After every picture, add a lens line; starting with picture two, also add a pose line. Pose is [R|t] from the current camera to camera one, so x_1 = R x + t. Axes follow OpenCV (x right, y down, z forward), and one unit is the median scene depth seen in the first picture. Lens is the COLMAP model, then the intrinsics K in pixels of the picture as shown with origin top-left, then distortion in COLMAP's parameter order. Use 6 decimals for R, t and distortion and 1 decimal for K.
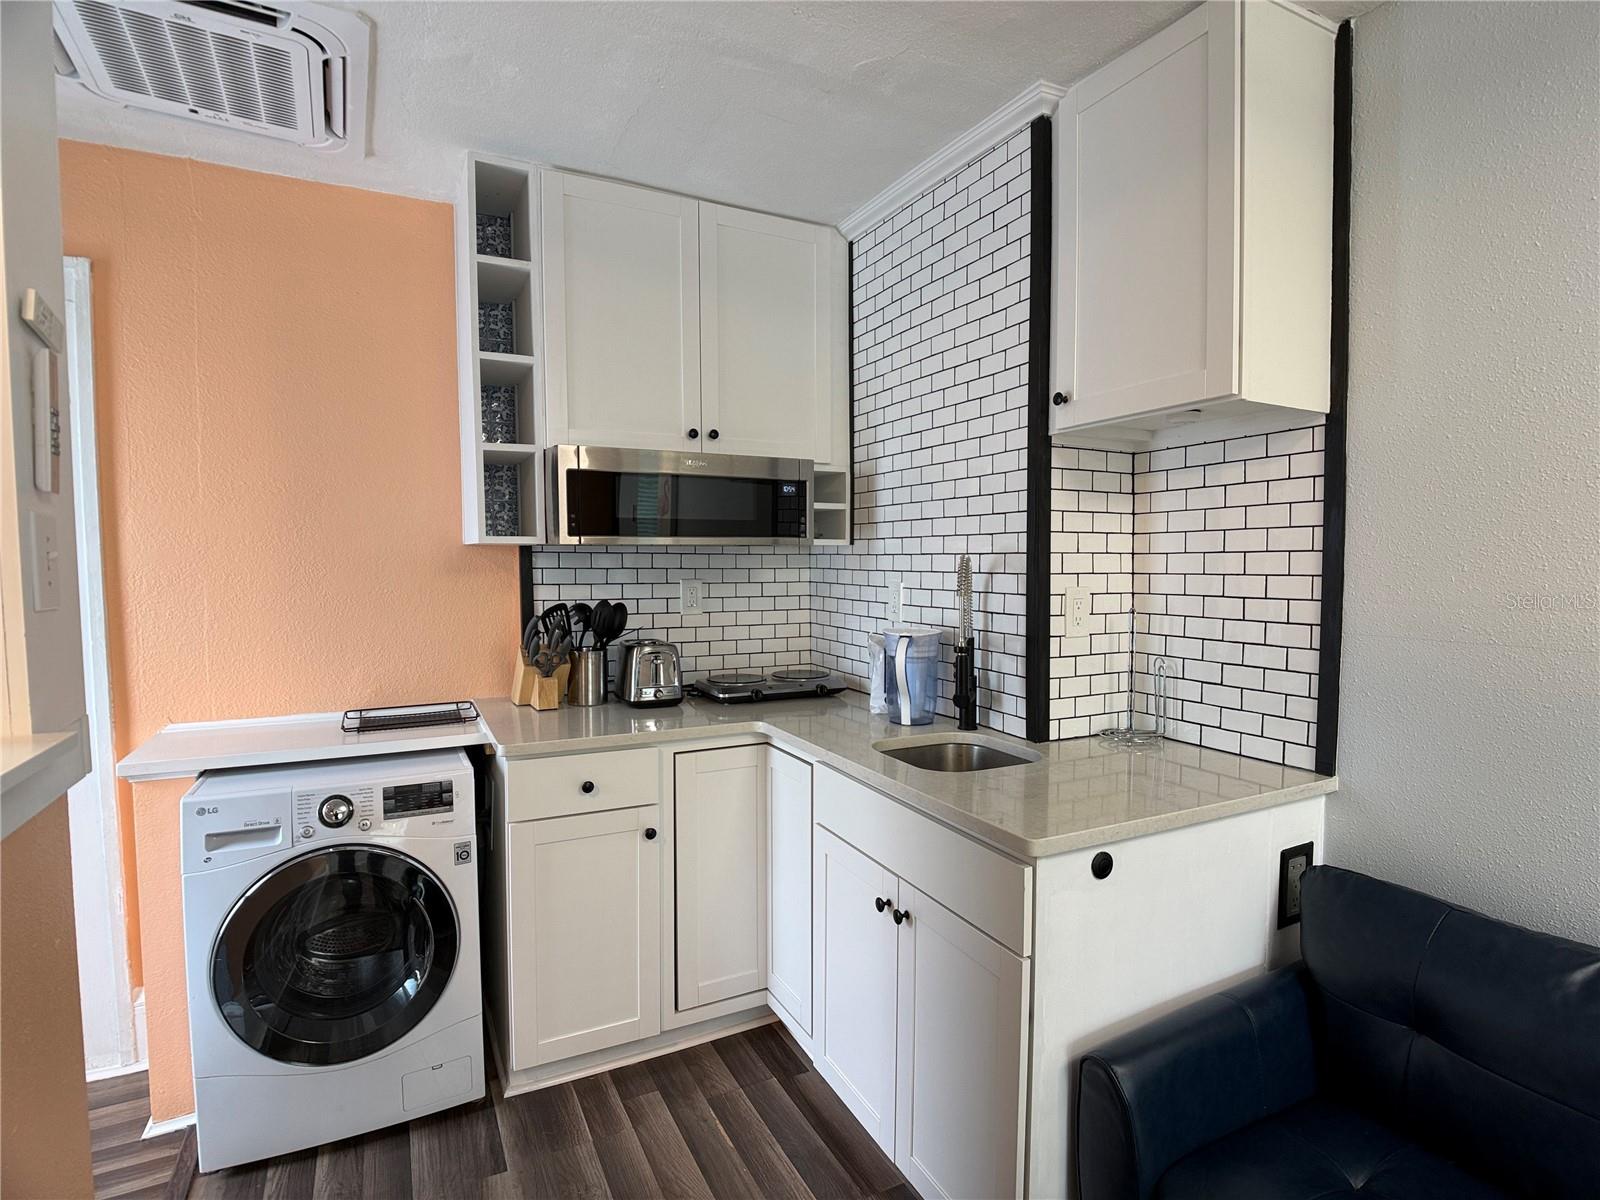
lens RADIAL K [[805.8, 0, 800.0], [0, 805.8, 600.0], [0, 0, 1]] dist [0.002149, -0.019975]
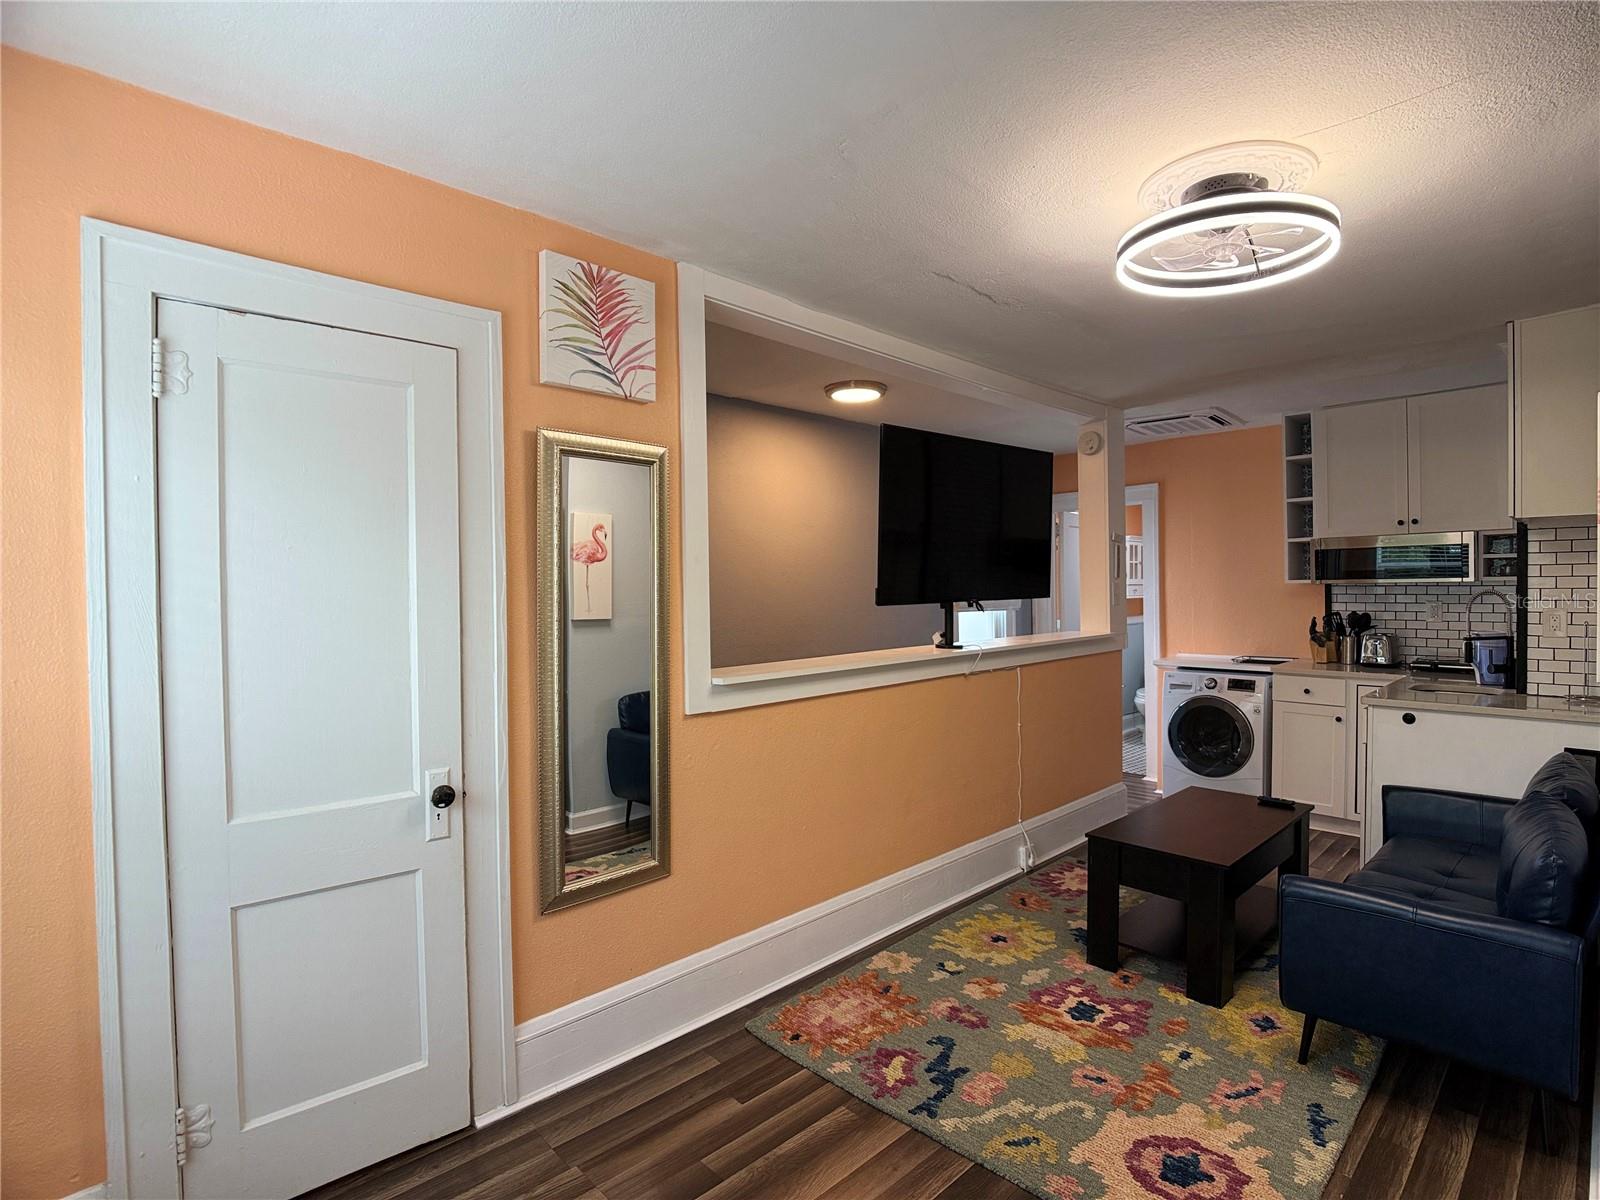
lens RADIAL K [[805.8, 0, 800.0], [0, 805.8, 600.0], [0, 0, 1]] dist [0.002149, -0.019975]
pose [[0.287710, 0.015490, -0.957592, 1.489735], [-0.035799, 0.999344, 0.005409, 0.013426], [0.957048, 0.032725, 0.288076, -1.028719]]
